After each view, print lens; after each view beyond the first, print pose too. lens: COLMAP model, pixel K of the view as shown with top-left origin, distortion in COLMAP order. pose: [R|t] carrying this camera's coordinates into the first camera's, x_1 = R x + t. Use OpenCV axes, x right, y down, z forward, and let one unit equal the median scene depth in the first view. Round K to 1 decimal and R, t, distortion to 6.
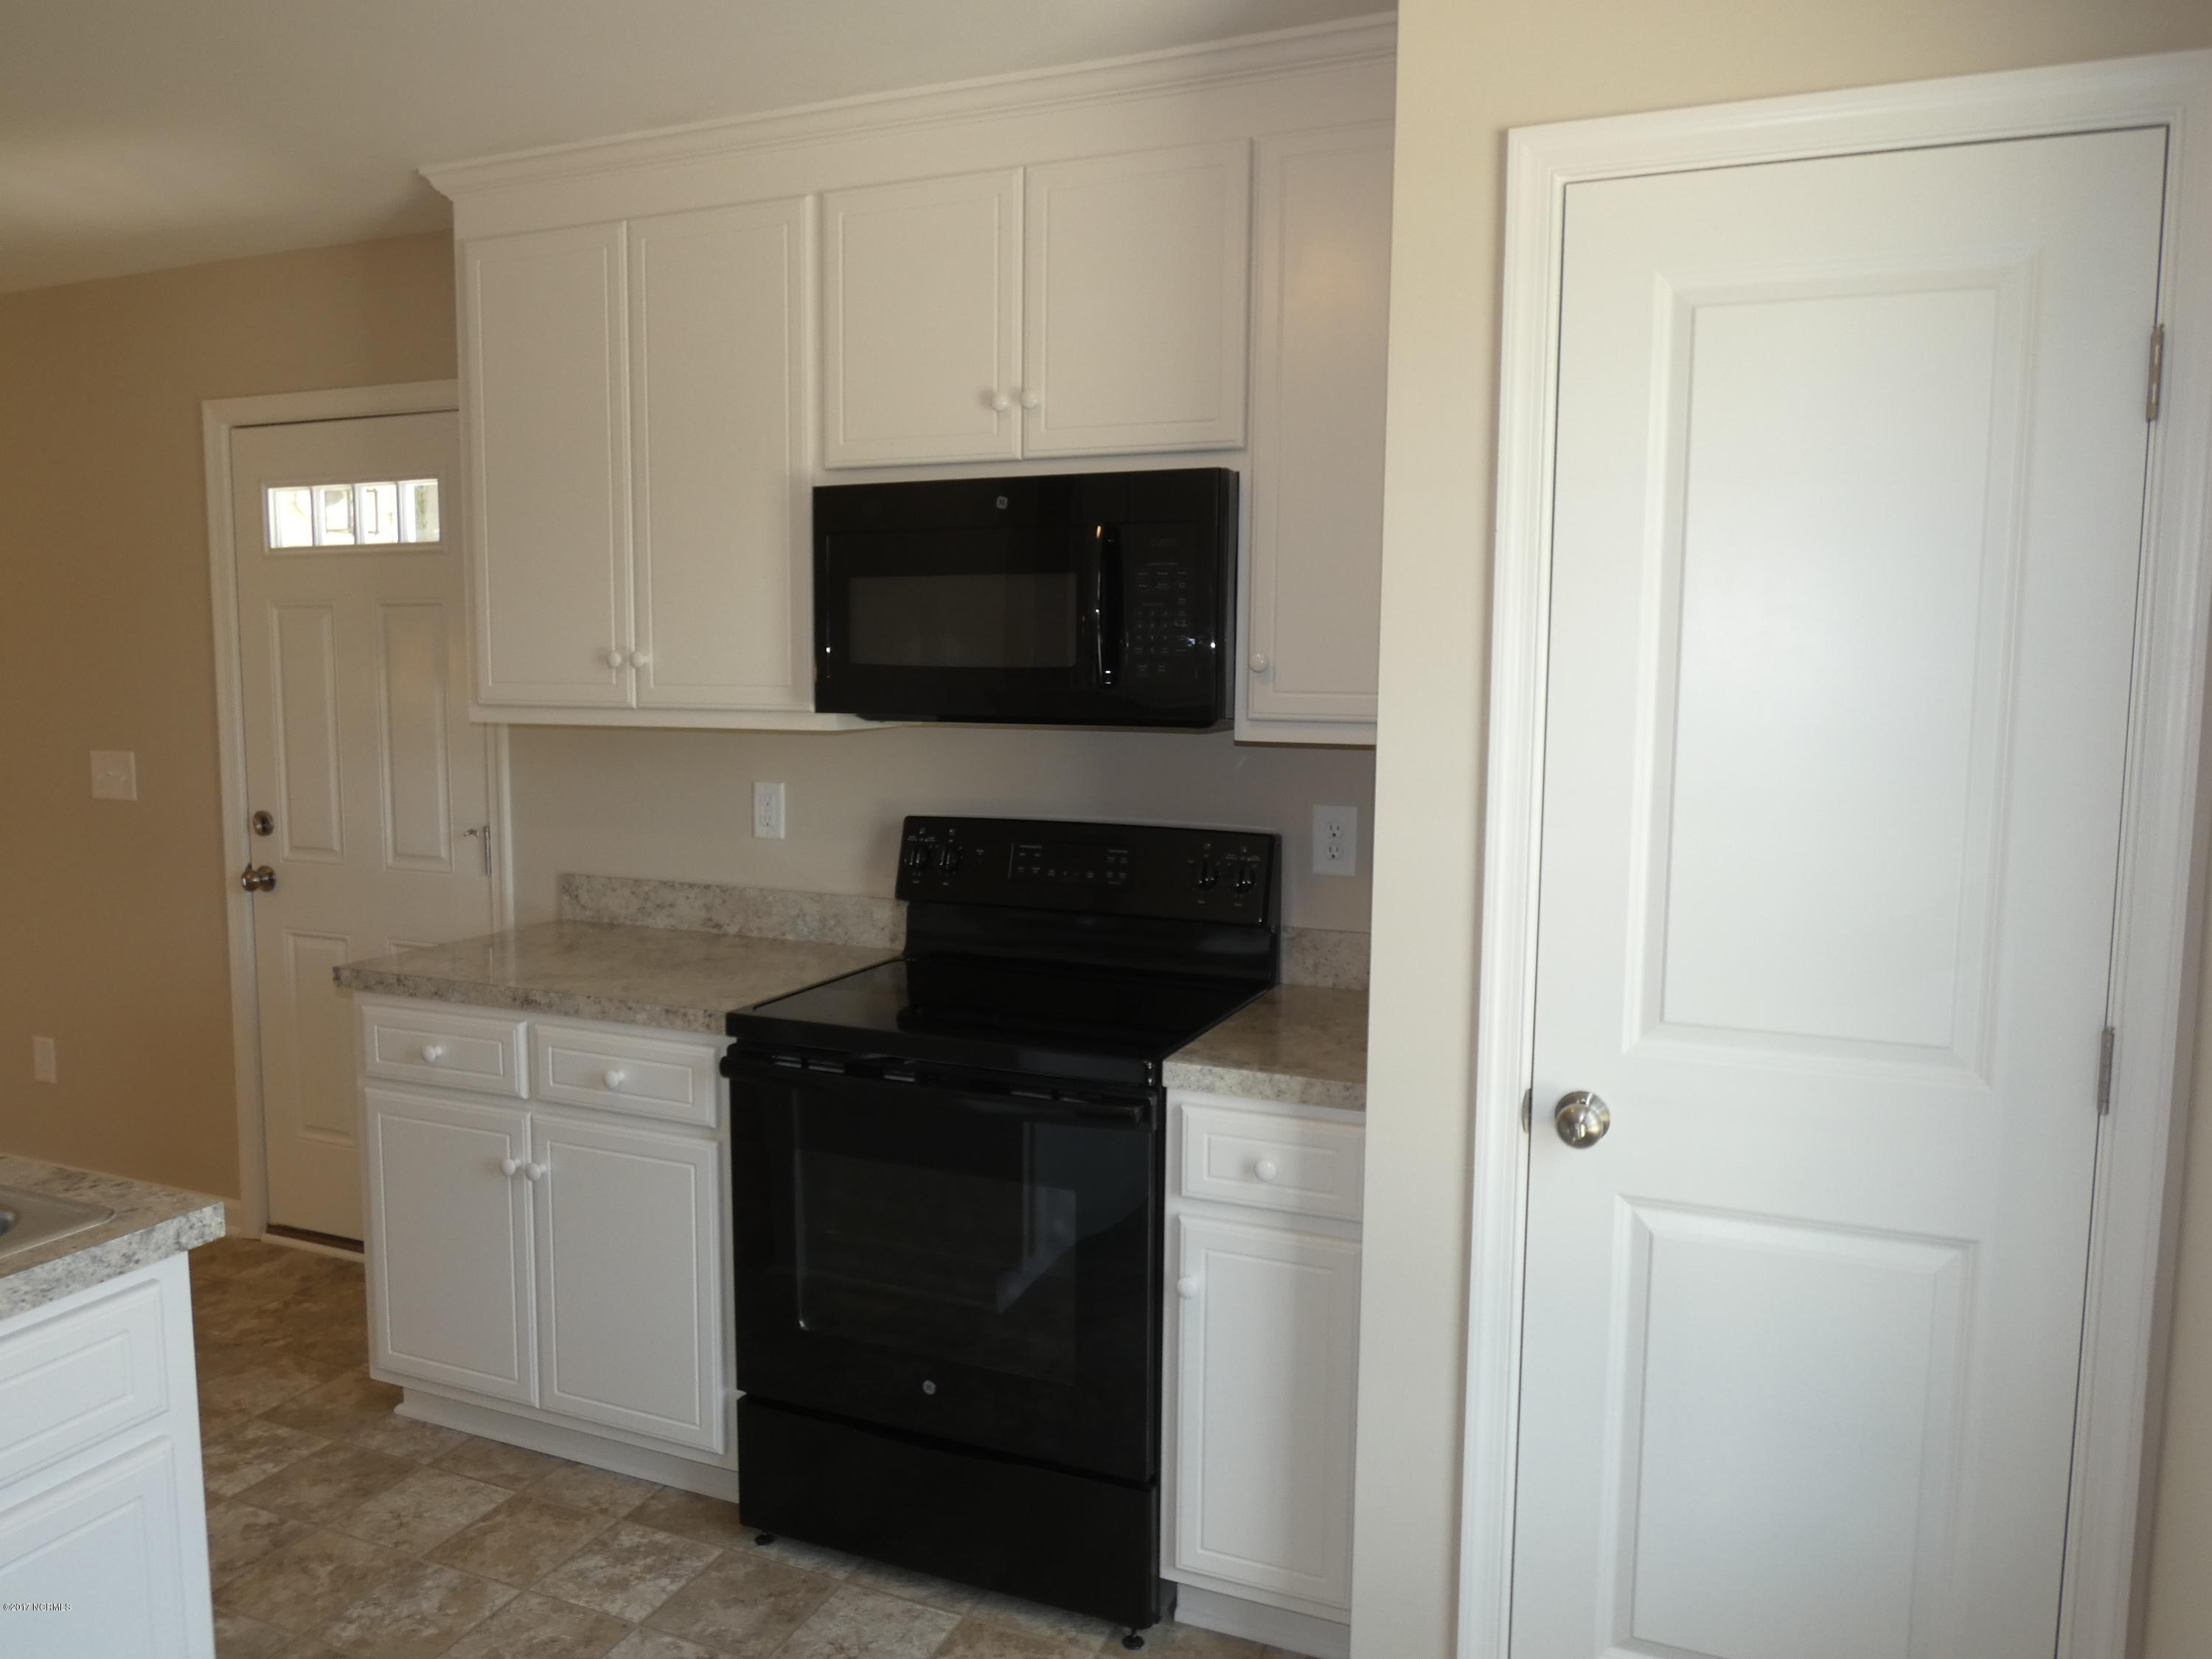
lens RADIAL K [[1540.8, 0, 1087.6], [0, 1540.8, 821.6], [0, 0, 1]] dist [-0.017552, 0.008907]
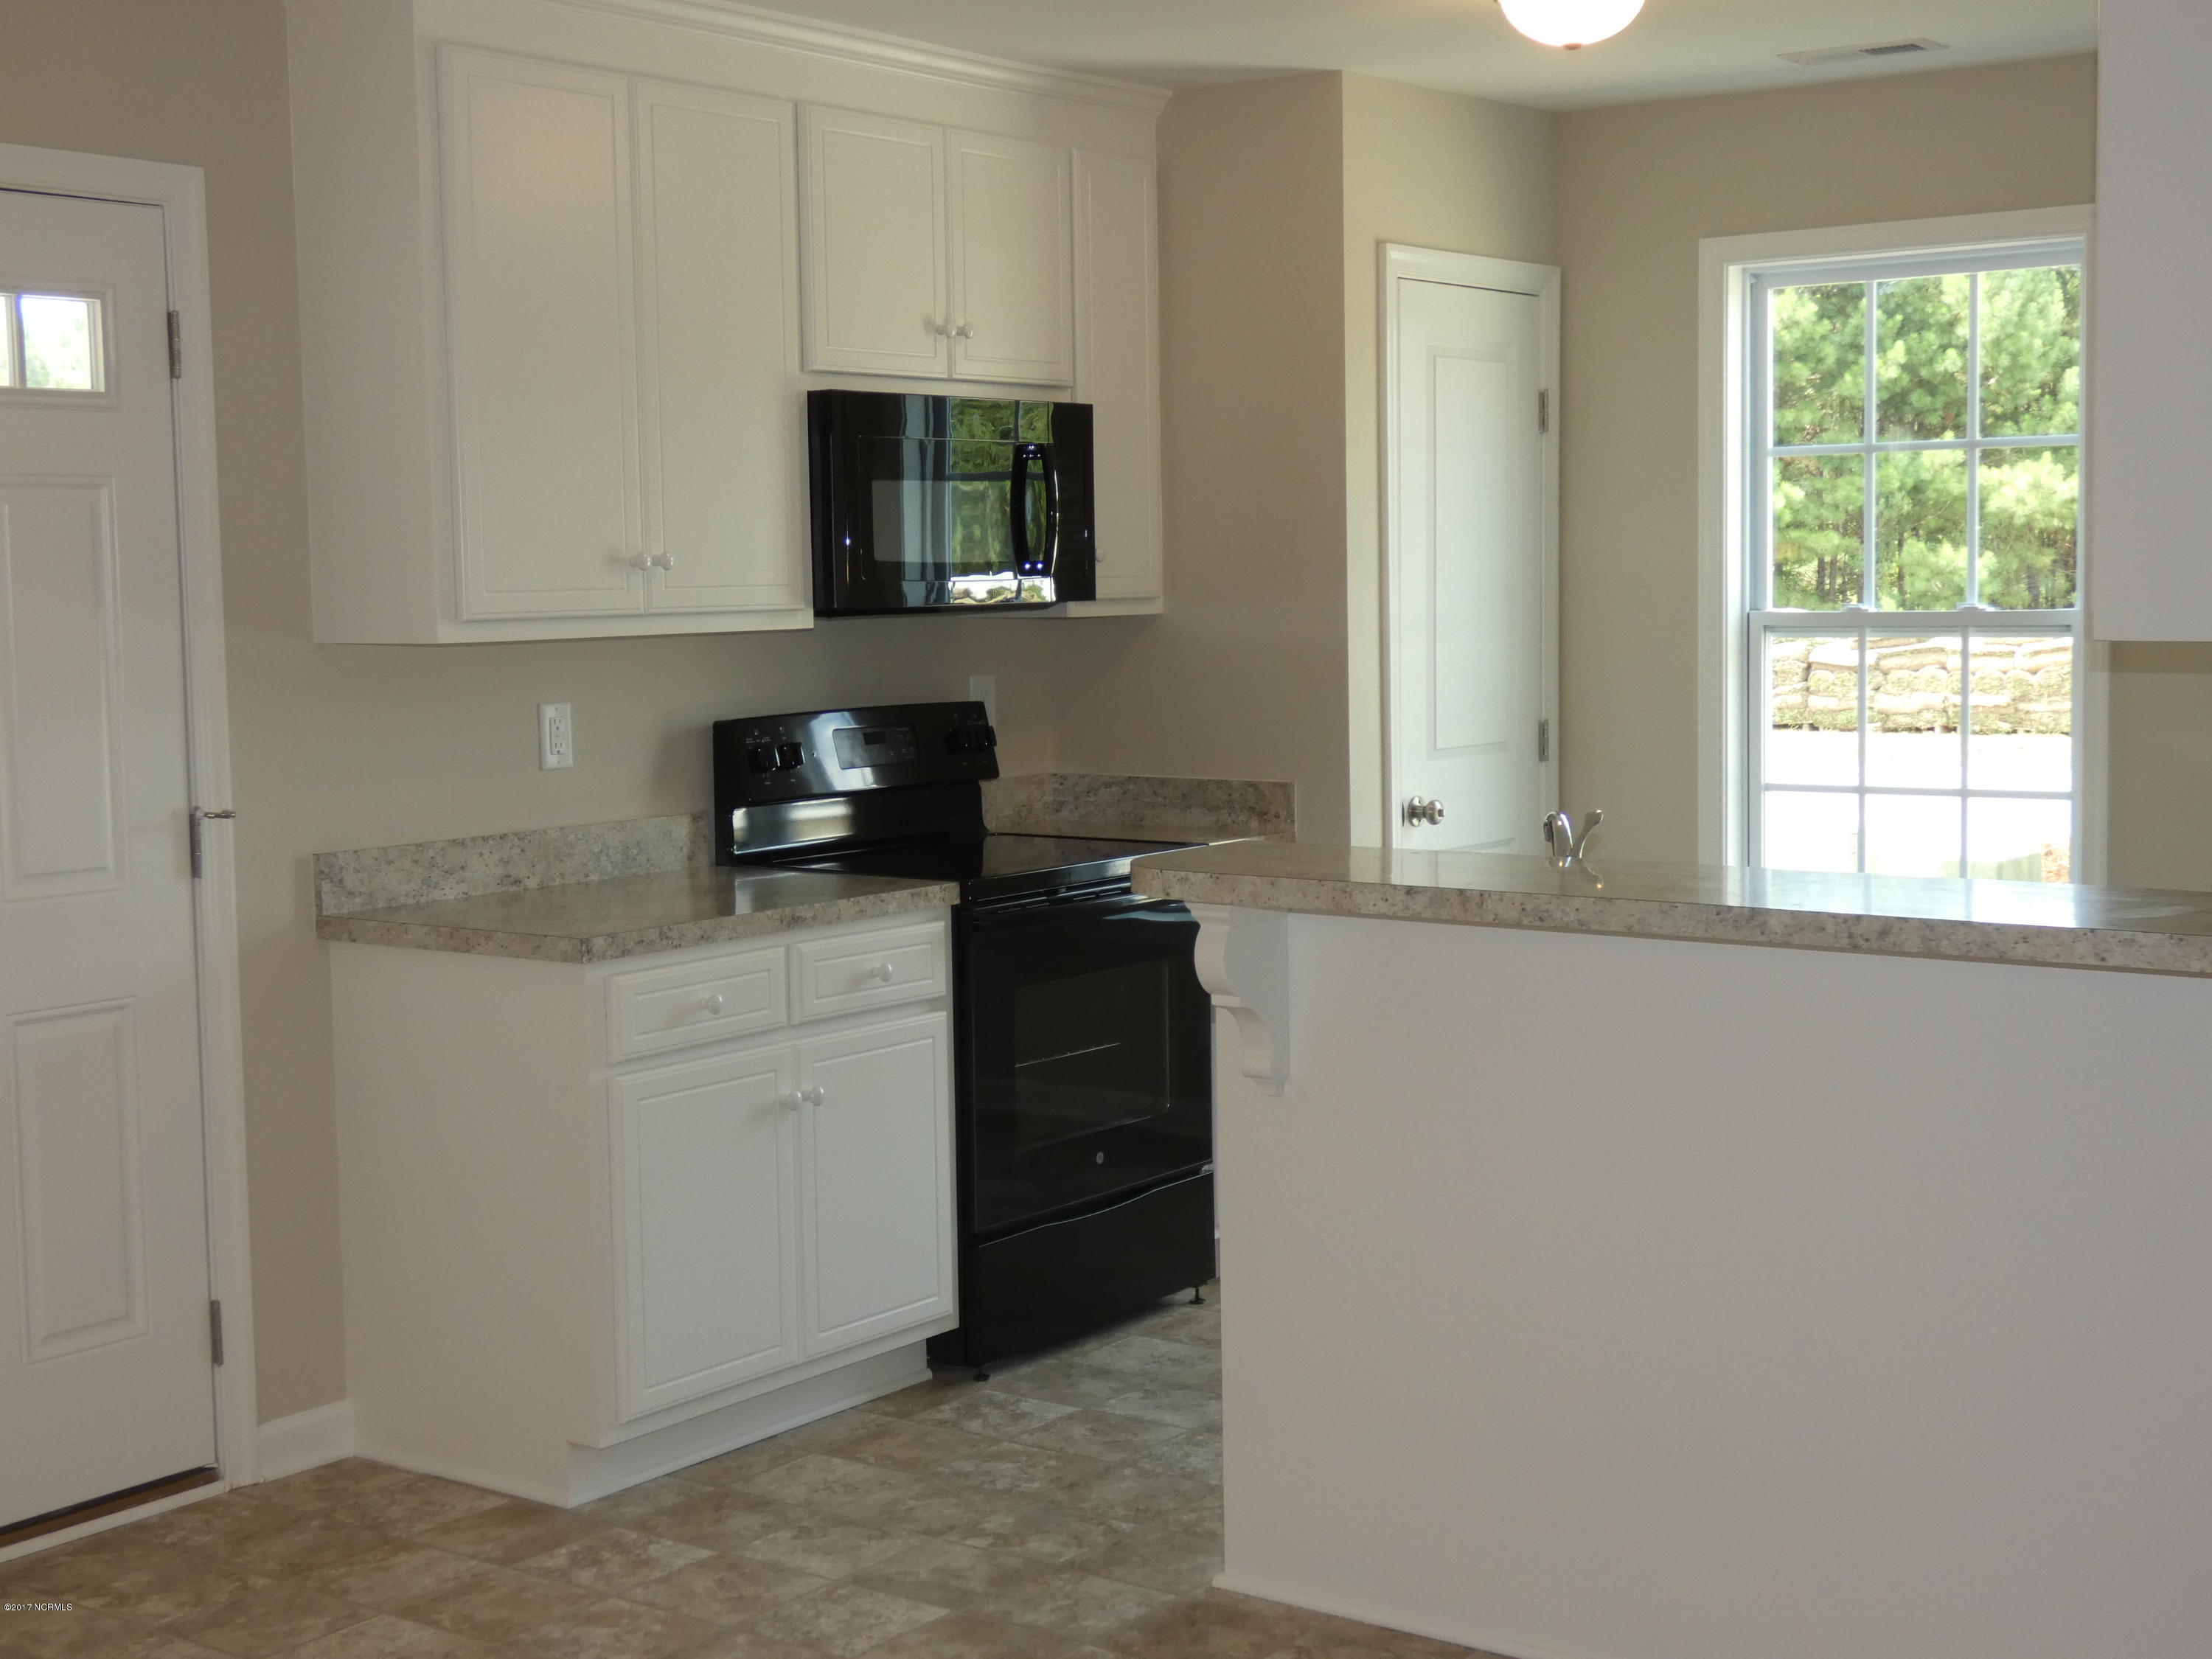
lens RADIAL K [[3052.5, 0, 1143.4], [0, 3052.5, 824.4], [0, 0, 1]] dist [0.044882, 0.000000]
pose [[0.223360, -0.096596, 0.969938, -2.051652], [0.113176, 0.990917, 0.072623, -0.051773], [-0.968143, 0.093553, 0.232263, 0.333836]]
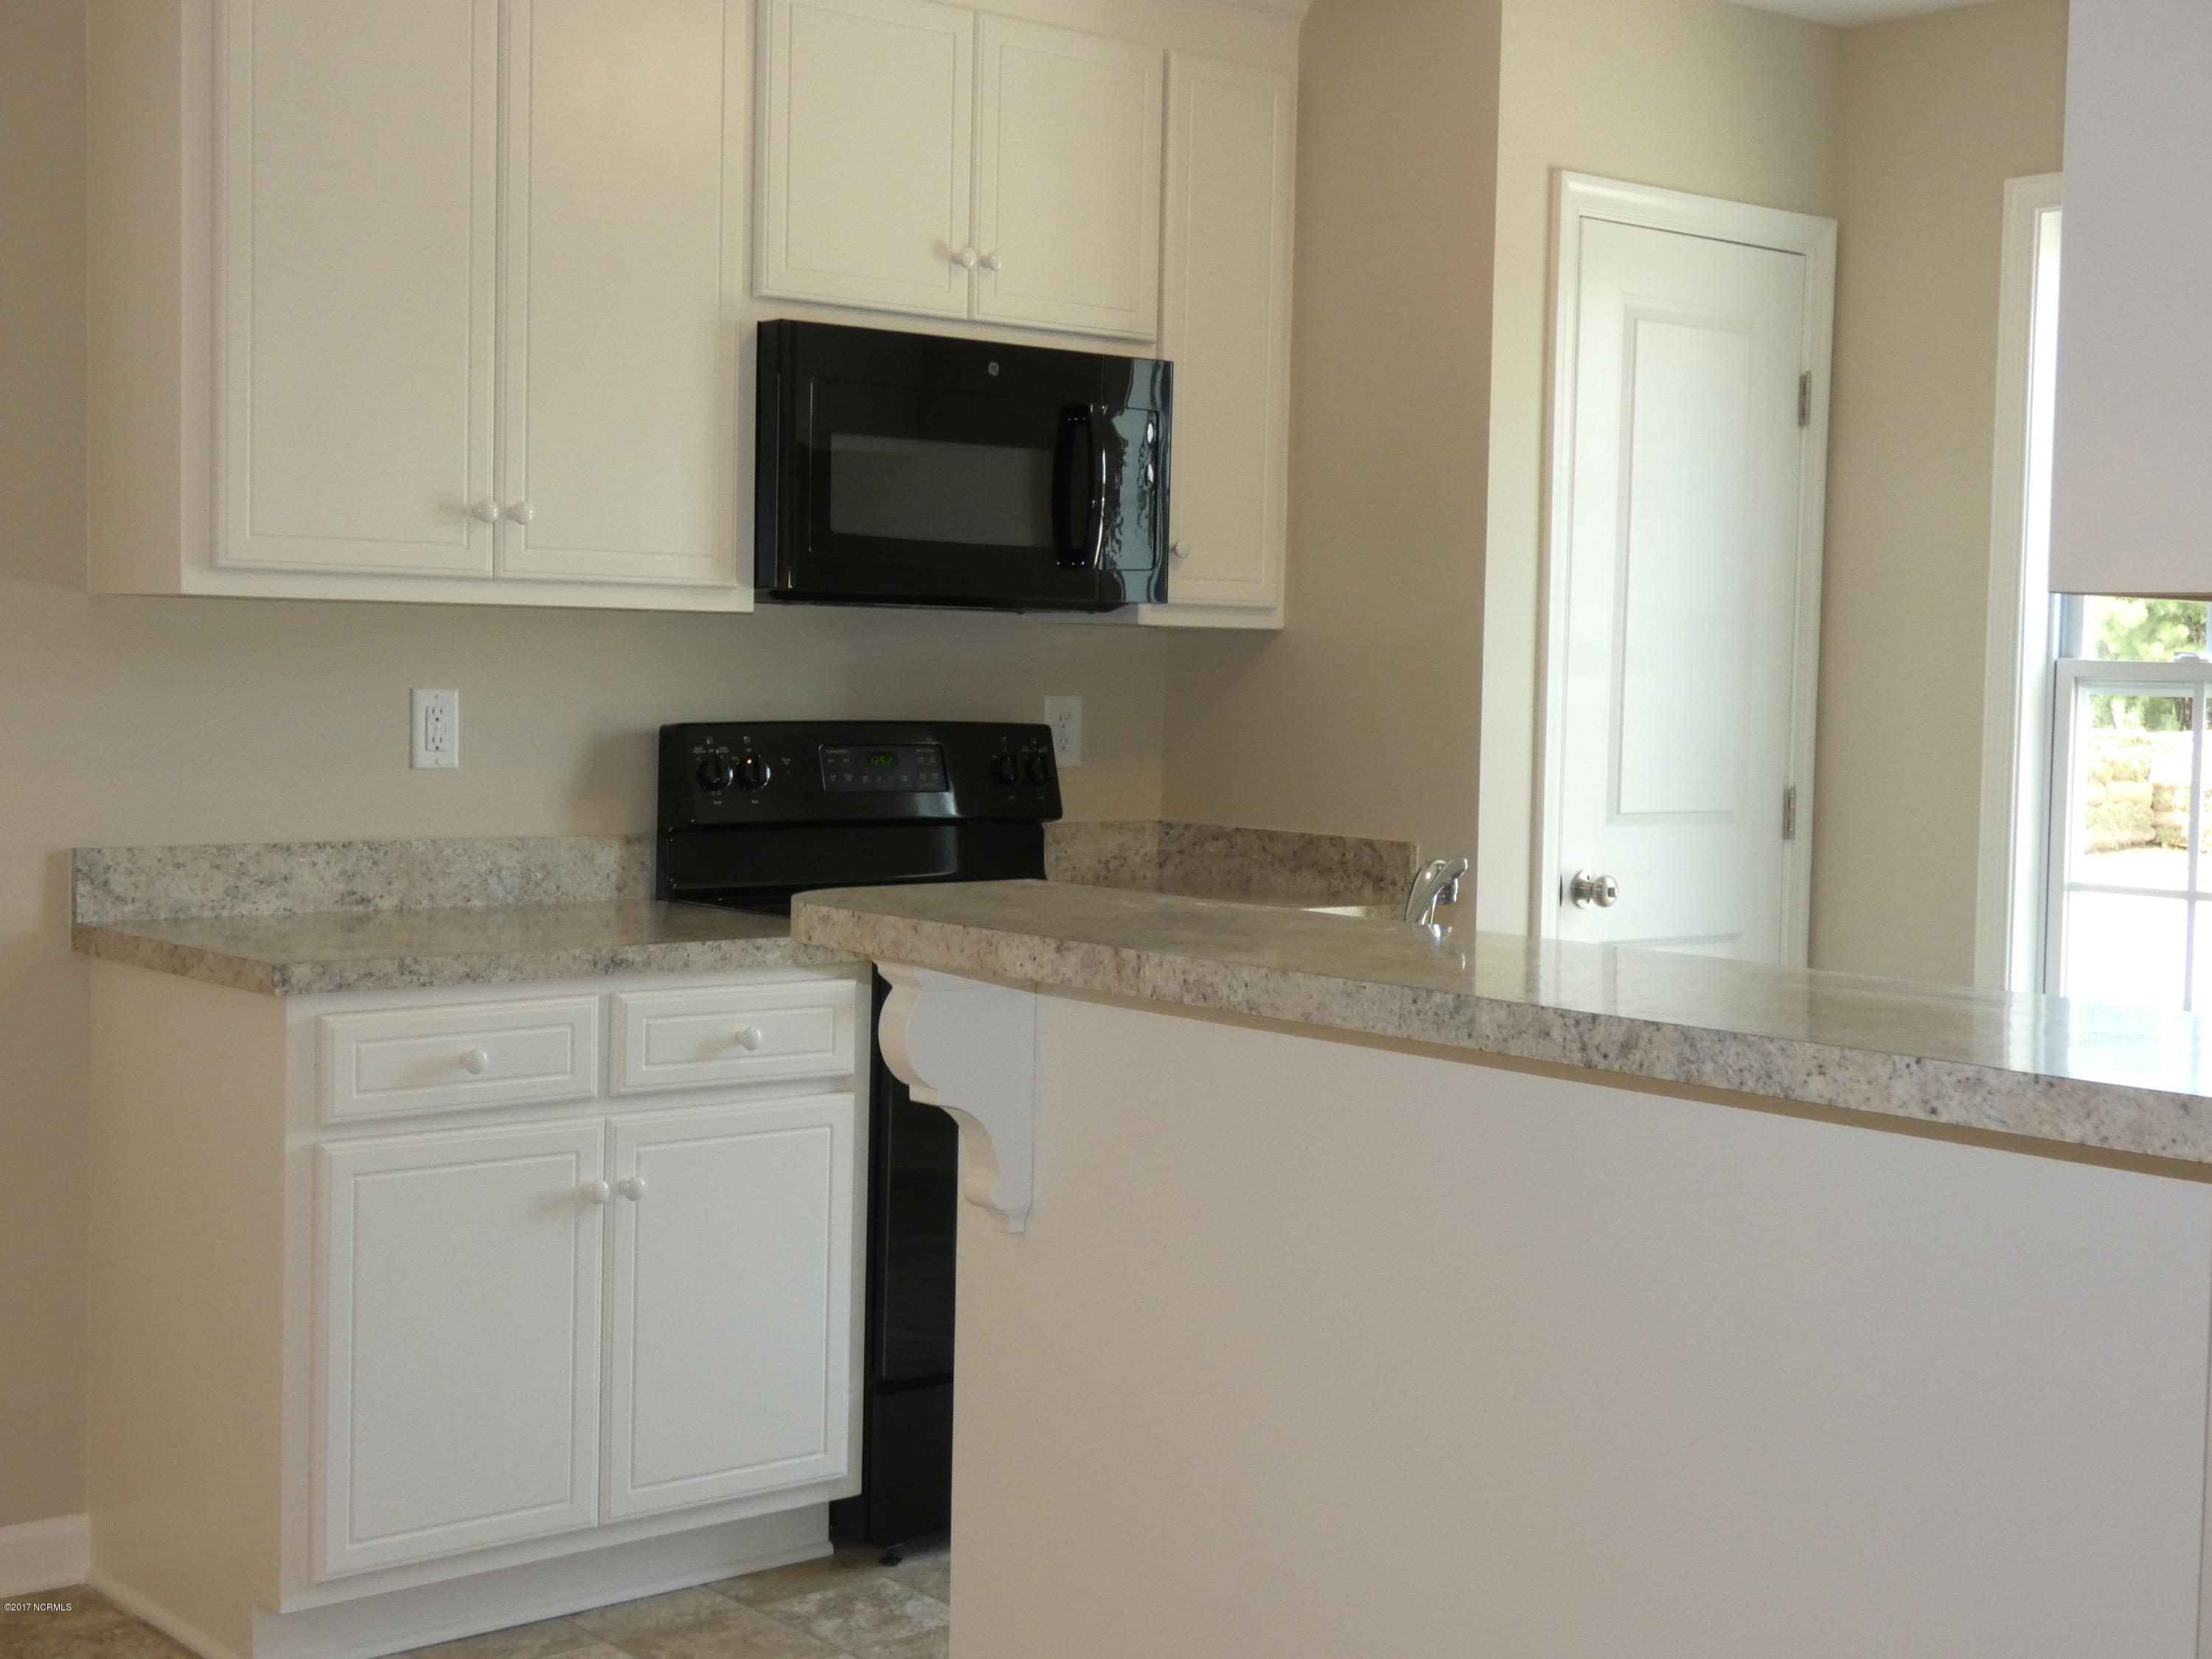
lens RADIAL K [[3052.5, 0, 1129.8], [0, 3052.5, 811.4], [0, 0, 1]] dist [0.044882, 0.000000]
pose [[0.438516, -0.043412, 0.897674, -1.529896], [0.069063, 0.997507, 0.014502, 0.037015], [-0.896066, 0.055636, 0.440421, 0.105891]]
